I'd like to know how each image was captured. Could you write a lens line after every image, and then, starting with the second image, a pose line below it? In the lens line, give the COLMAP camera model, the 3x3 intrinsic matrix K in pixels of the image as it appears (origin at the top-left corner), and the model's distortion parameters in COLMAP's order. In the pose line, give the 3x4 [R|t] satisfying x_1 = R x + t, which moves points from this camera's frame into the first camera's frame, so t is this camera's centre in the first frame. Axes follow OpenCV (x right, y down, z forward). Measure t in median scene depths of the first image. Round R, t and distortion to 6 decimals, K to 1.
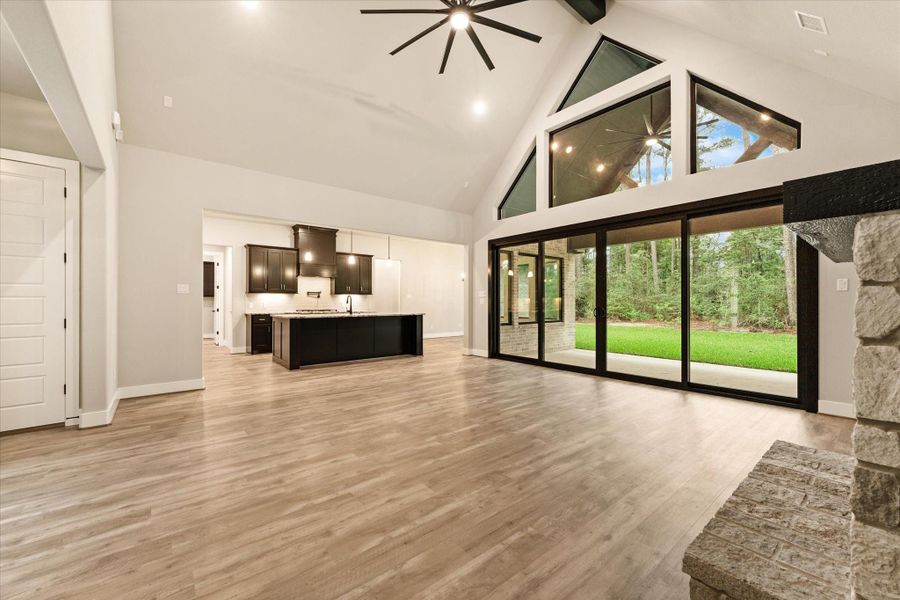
lens RADIAL K [[361.6, 0, 450.0], [0, 361.6, 300.0], [0, 0, 1]] dist [-0.001920, -0.000100]
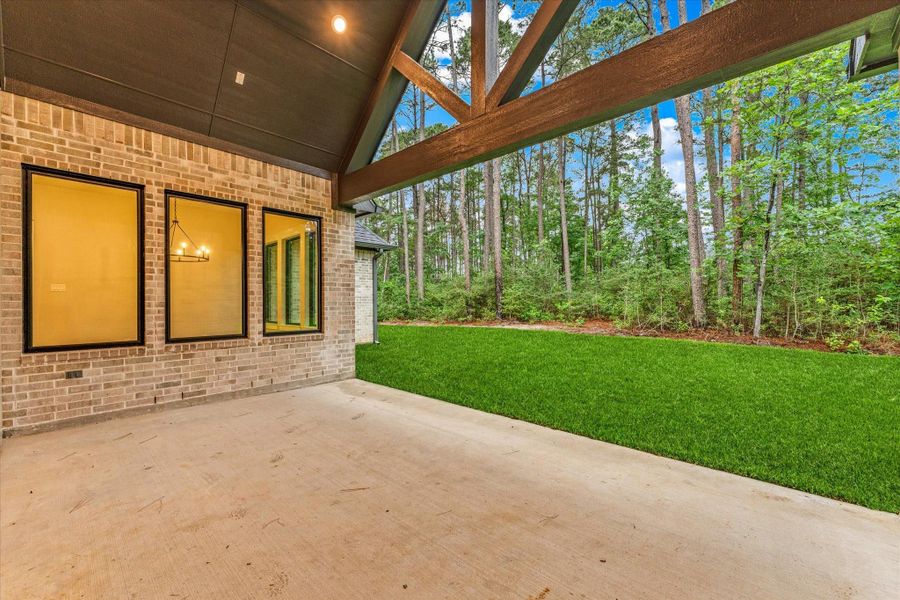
lens RADIAL K [[363.5, 0, 452.7], [0, 363.5, 300.8], [0, 0, 1]] dist [-0.001225, -0.000068]
pose [[0.988148, -0.002341, 0.153485, 1.053470], [0.001928, 0.999994, 0.002842, 0.026454], [-0.153491, -0.002513, 0.988147, 1.040096]]
